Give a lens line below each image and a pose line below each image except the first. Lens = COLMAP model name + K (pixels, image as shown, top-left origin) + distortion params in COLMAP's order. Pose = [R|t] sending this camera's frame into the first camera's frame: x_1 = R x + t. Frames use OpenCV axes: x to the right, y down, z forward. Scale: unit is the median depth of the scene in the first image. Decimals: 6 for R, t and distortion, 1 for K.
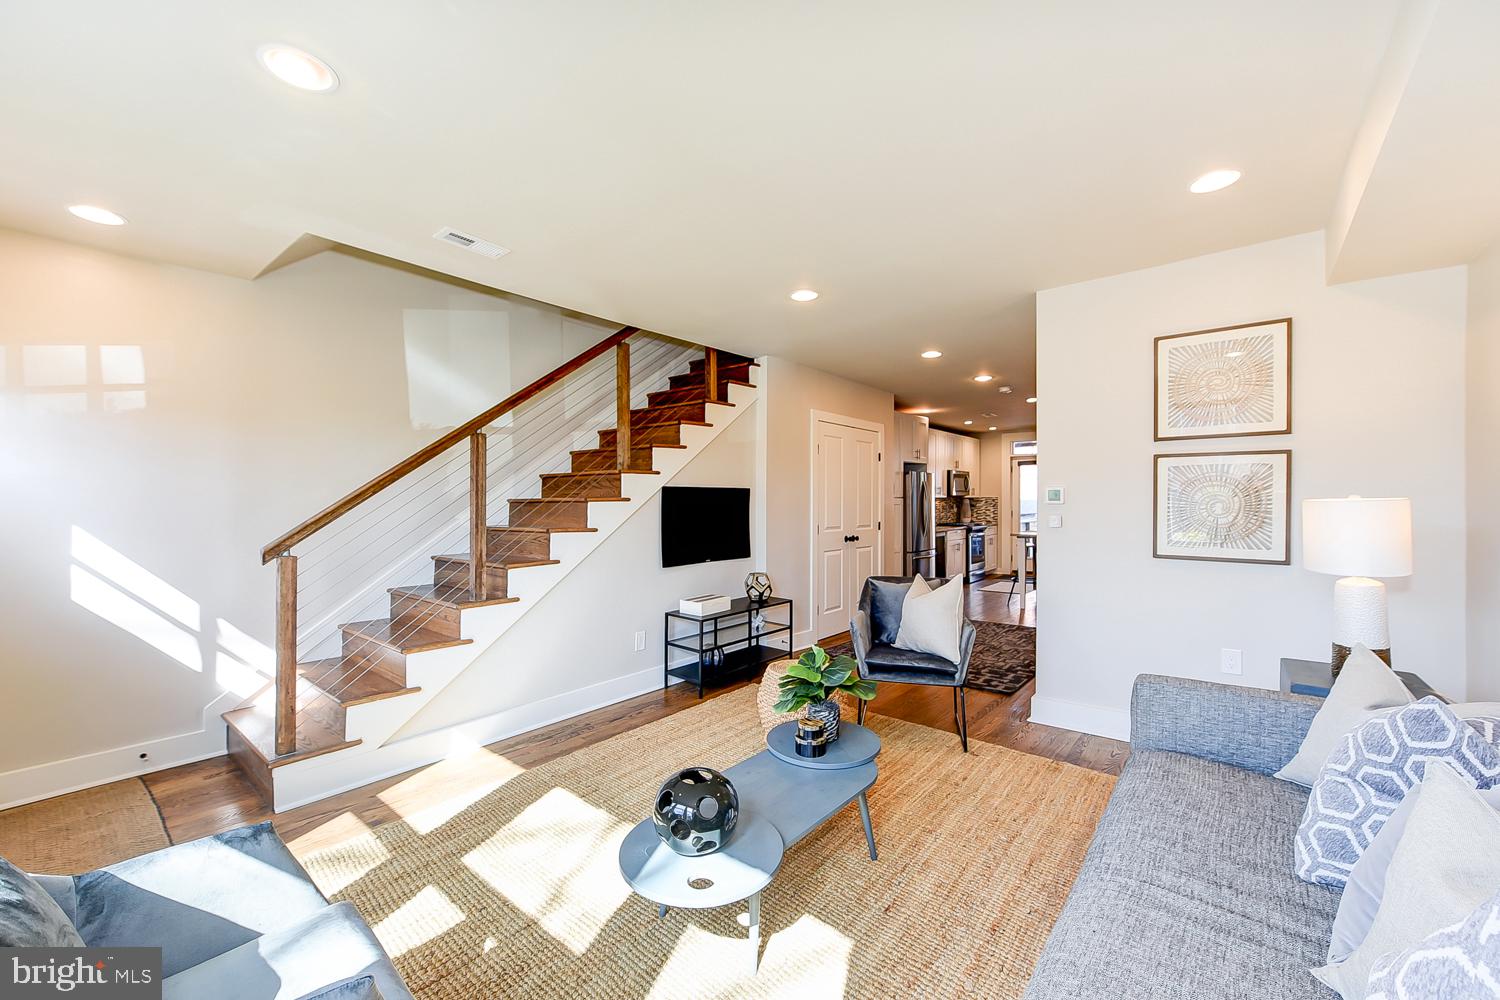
lens RADIAL K [[593.3, 0, 758.9], [0, 593.3, 502.7], [0, 0, 1]] dist [0.001599, 0.000100]
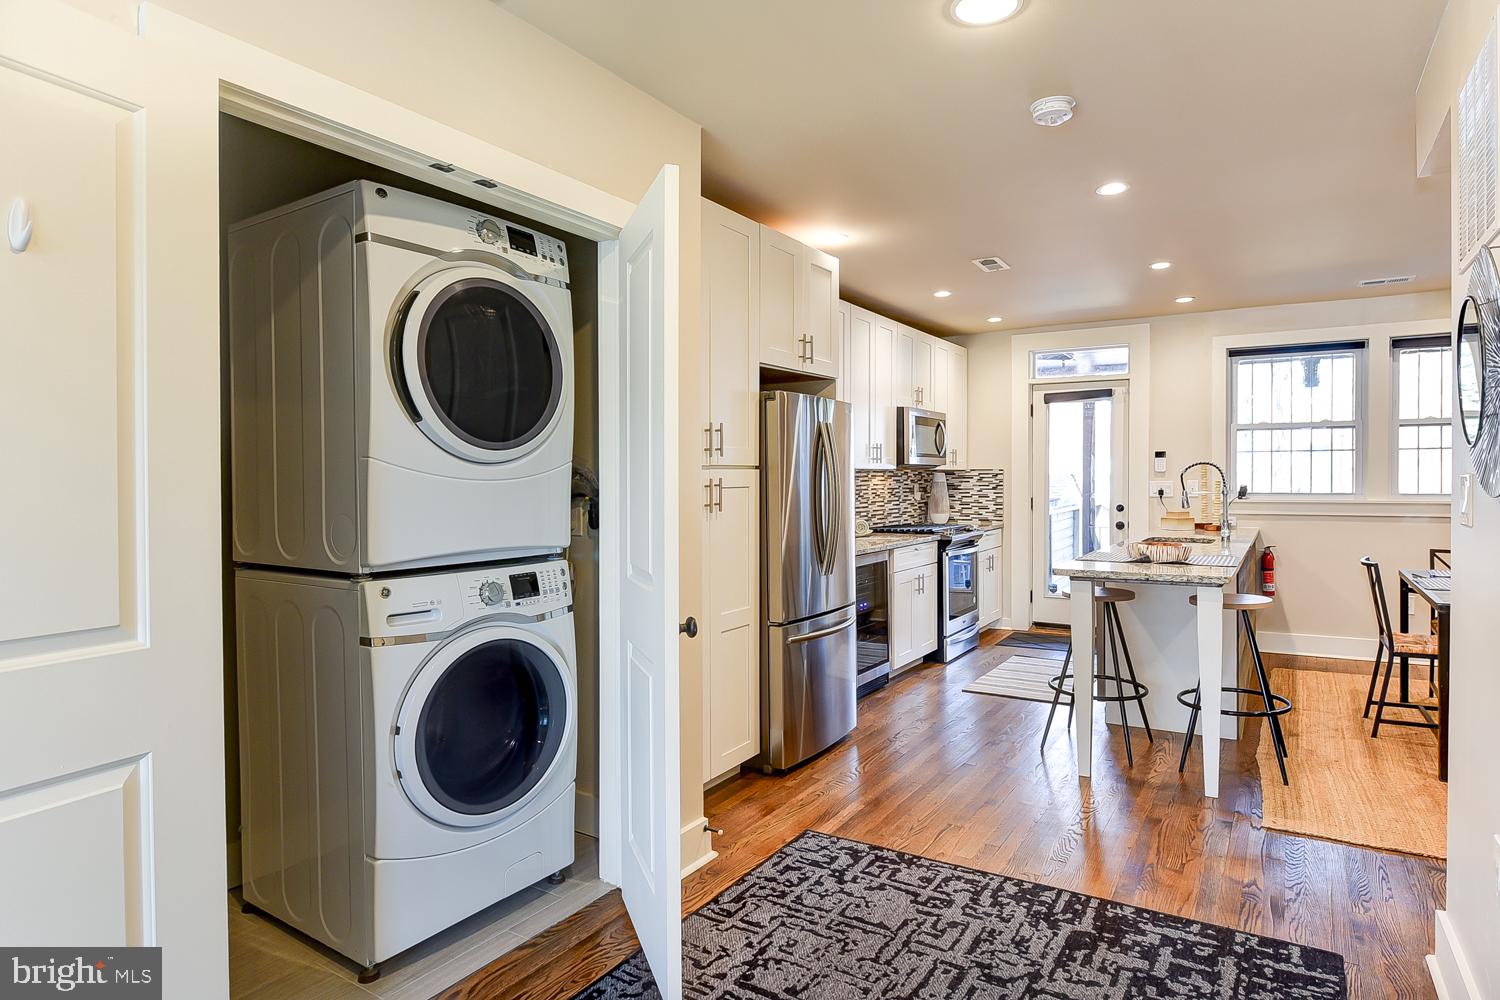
lens RADIAL K [[864.3, 0, 757.3], [0, 864.3, 490.1], [0, 0, 1]] dist [-0.004688, -0.000766]
pose [[0.992519, -0.003049, 0.122051, 0.145640], [0.001801, 0.999945, 0.010333, 0.000219], [-0.122076, -0.010036, 0.992470, 0.402300]]
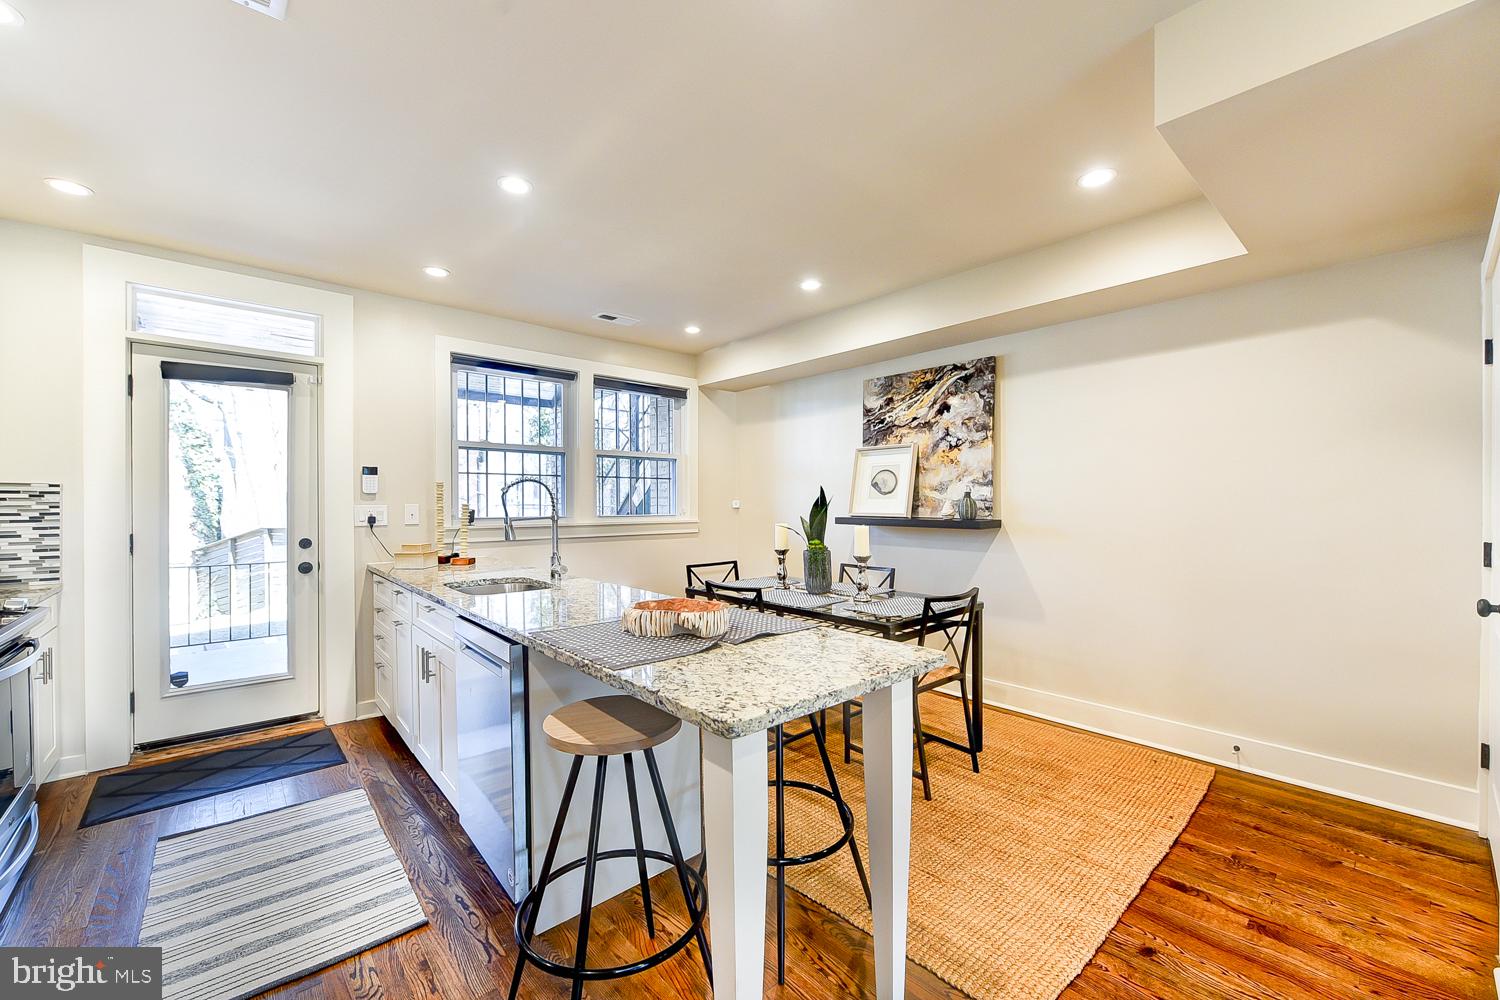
lens RADIAL K [[598.2, 0, 750.0], [0, 598.2, 505.8], [0, 0, 1]] dist [0.000848, -0.000138]
pose [[0.170234, -0.001097, 0.985403, 0.234946], [0.005202, 0.999986, 0.000214, 0.002214], [-0.985390, 0.005090, 0.170238, 0.790460]]
